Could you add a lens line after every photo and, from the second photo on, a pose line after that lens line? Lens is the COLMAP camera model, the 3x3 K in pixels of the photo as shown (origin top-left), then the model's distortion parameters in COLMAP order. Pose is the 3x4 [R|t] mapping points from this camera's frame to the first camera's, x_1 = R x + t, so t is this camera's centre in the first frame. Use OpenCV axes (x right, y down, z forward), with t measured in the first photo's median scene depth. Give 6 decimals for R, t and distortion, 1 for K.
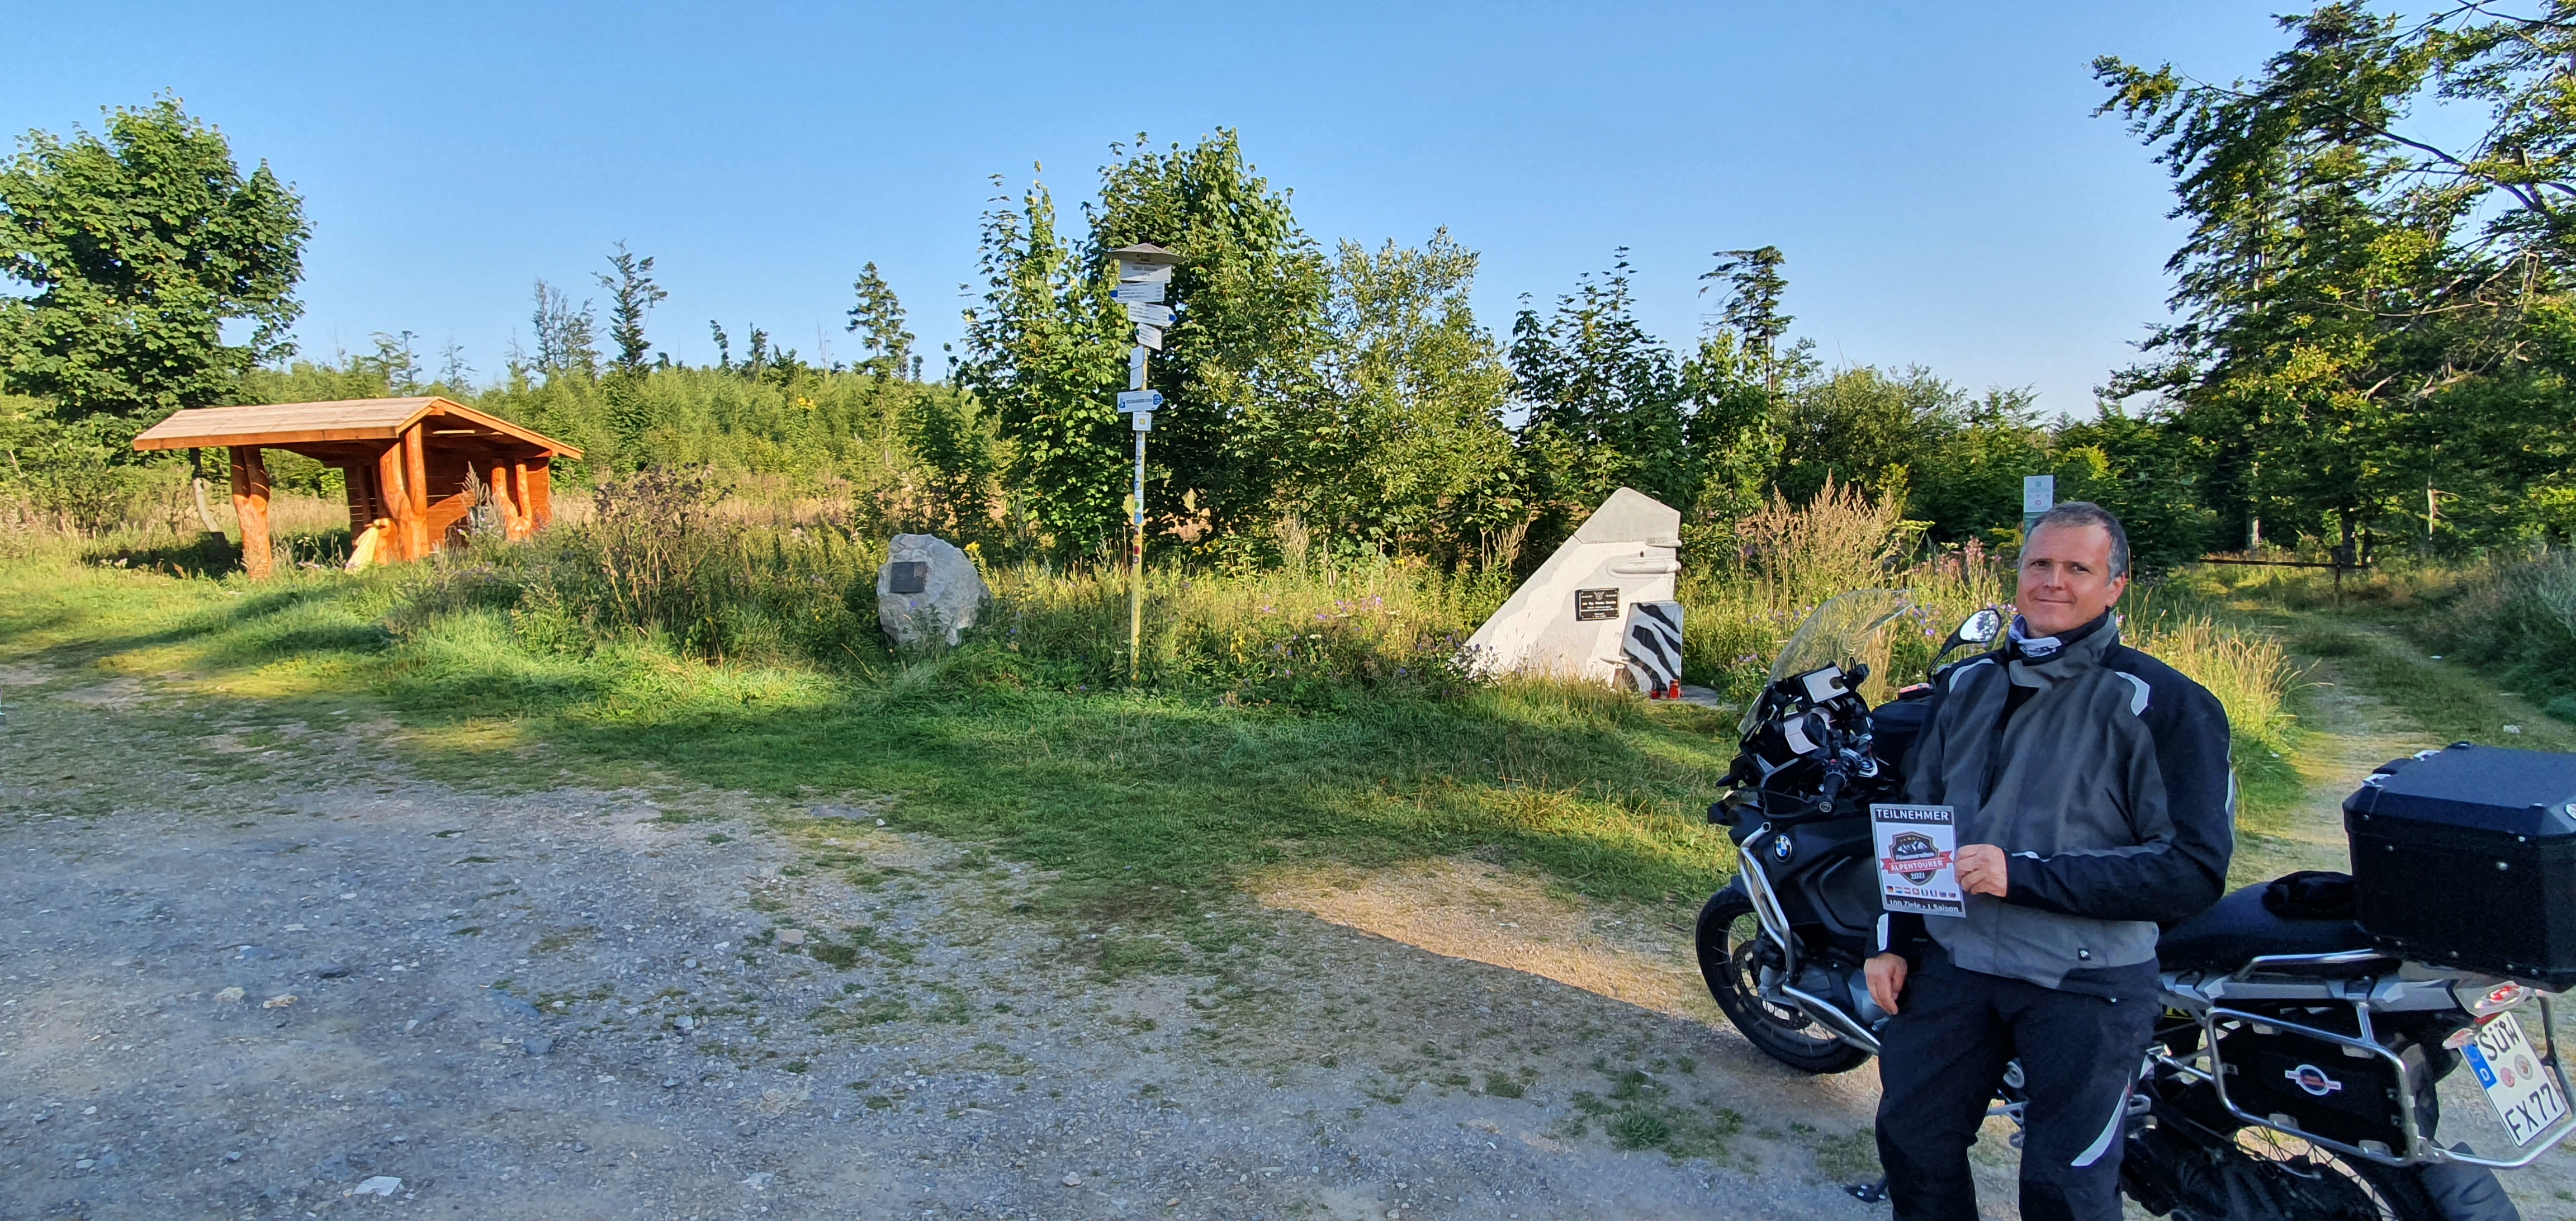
lens RADIAL K [[1281.7, 0, 1284.2], [0, 1281.7, 631.5], [0, 0, 1]] dist [0.000891, 0.000407]
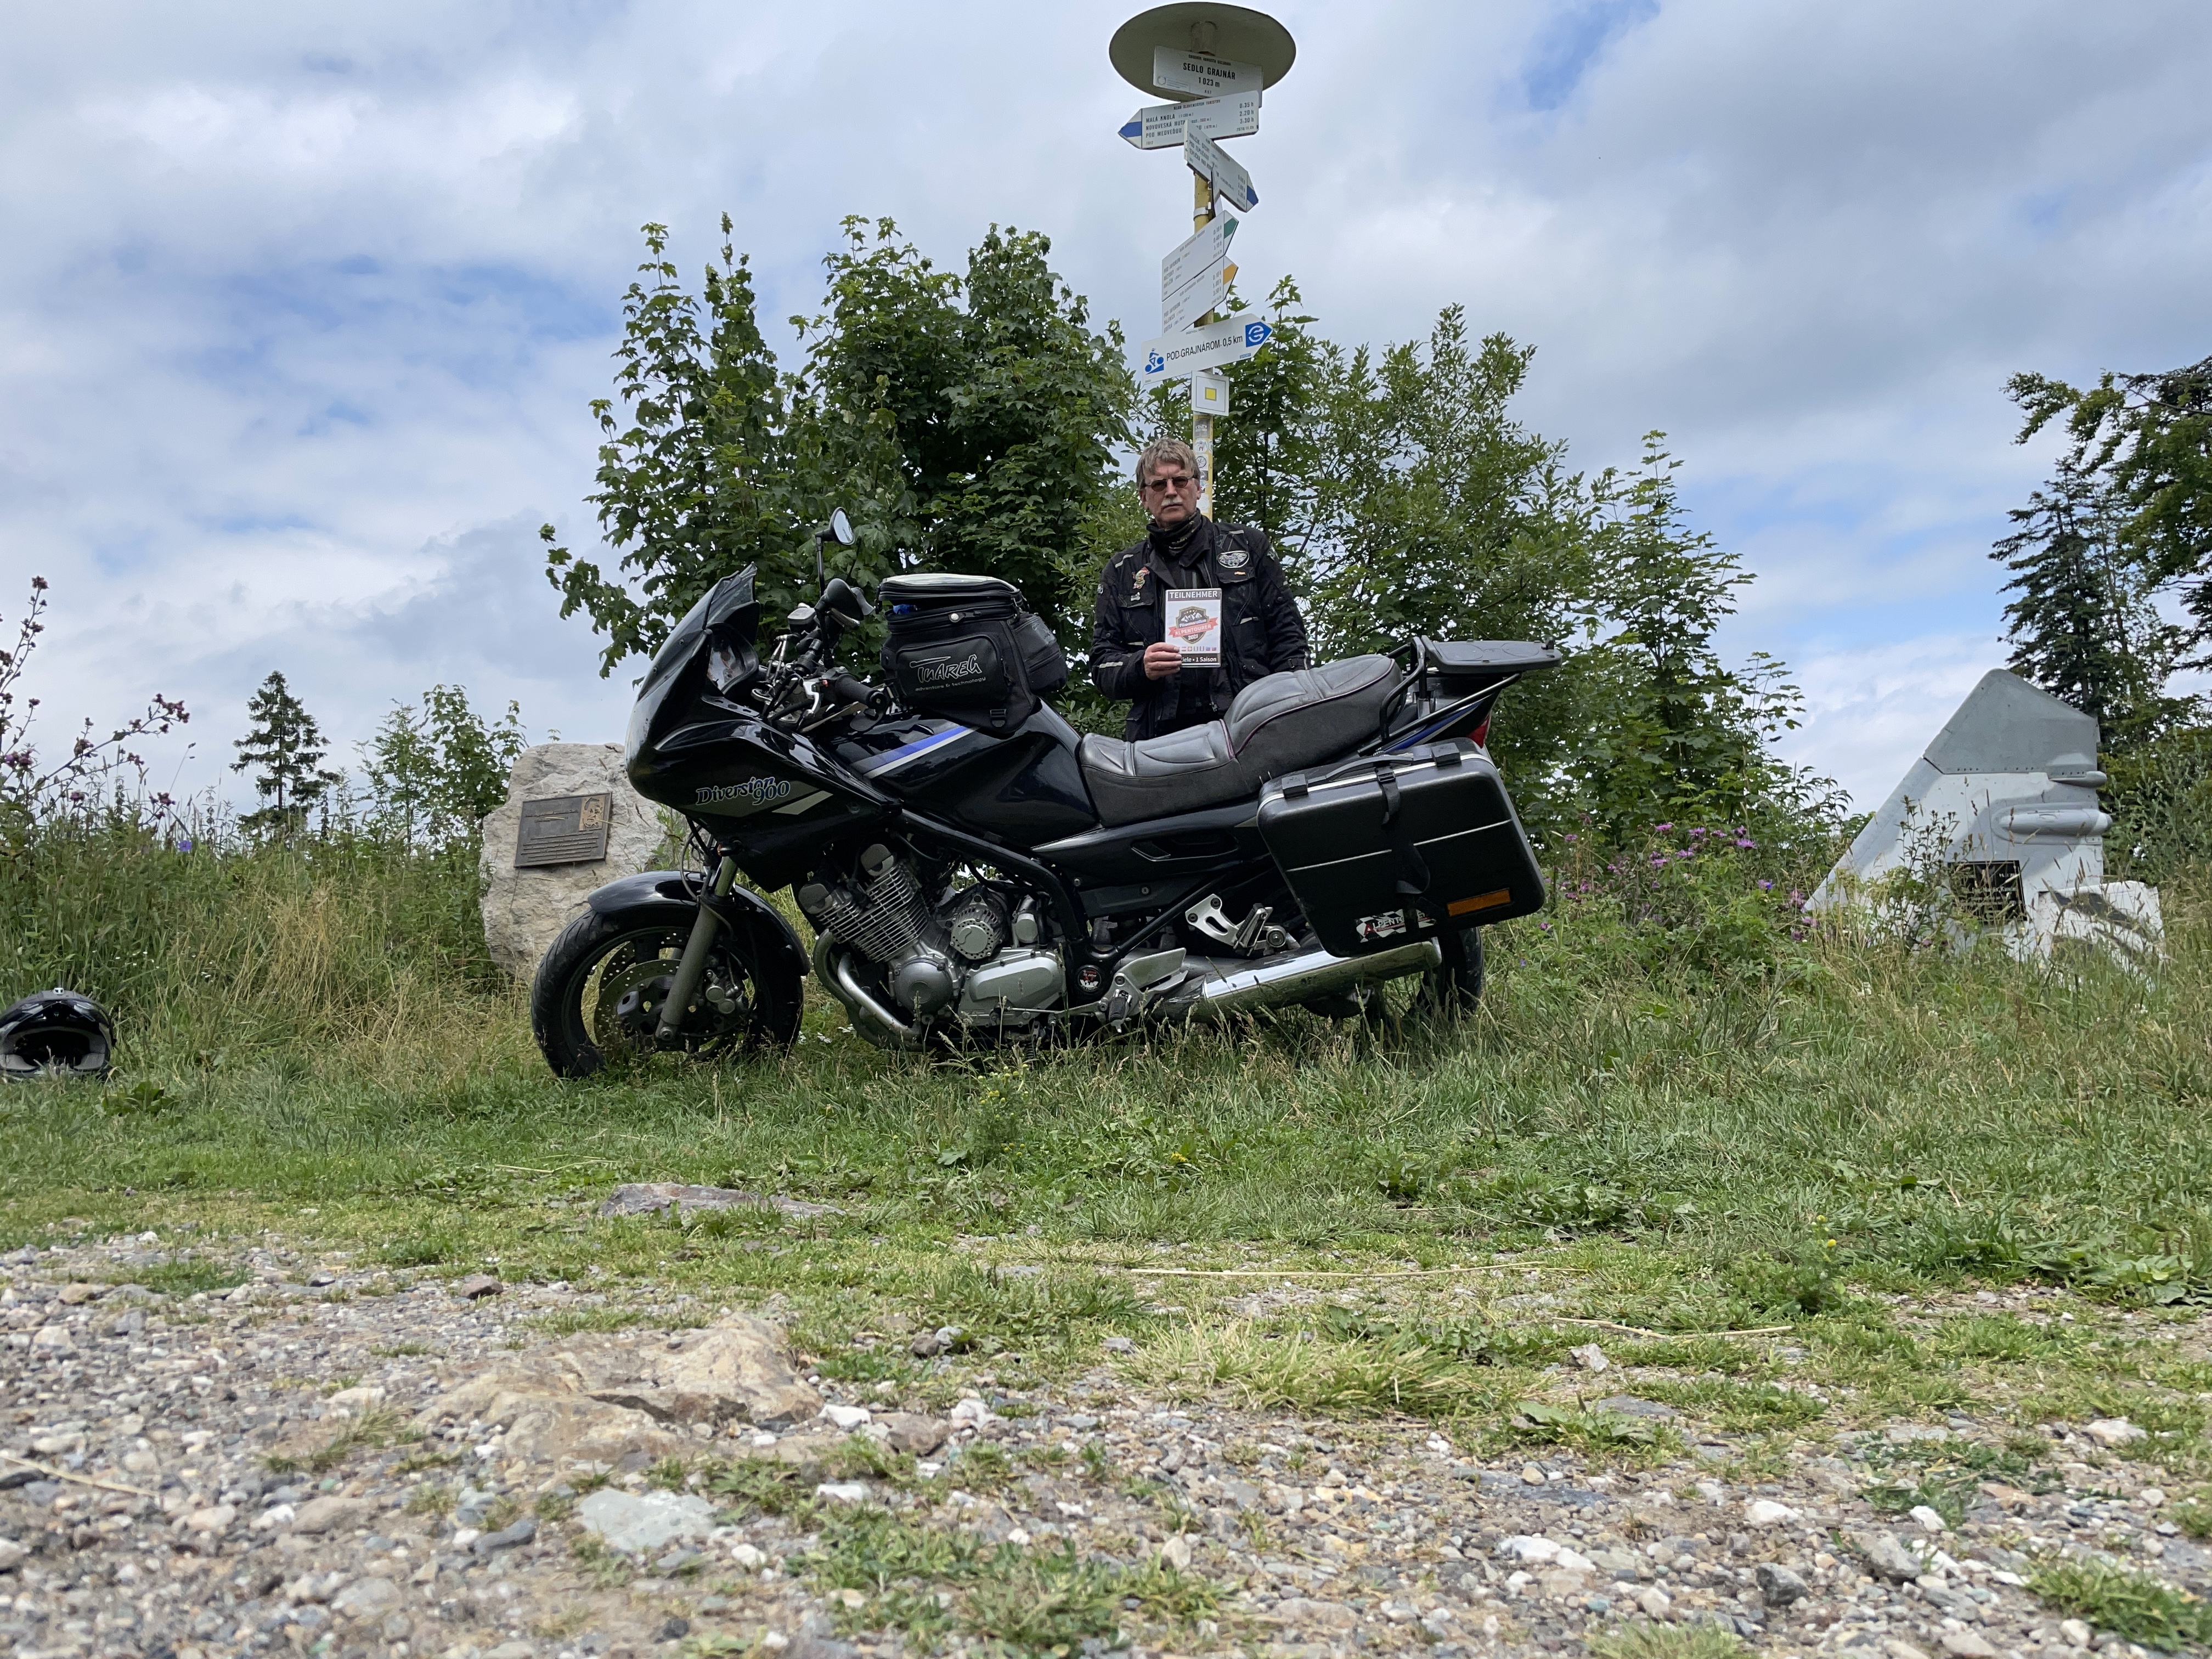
lens RADIAL K [[1696.8, 0, 1119.5], [0, 1696.8, 831.8], [0, 0, 1]] dist [-0.002123, -0.000183]
pose [[0.984564, -0.004861, 0.174960, -0.061717], [0.045207, 0.972757, -0.227375, 0.027465], [-0.169088, 0.231774, 0.957961, 0.127953]]
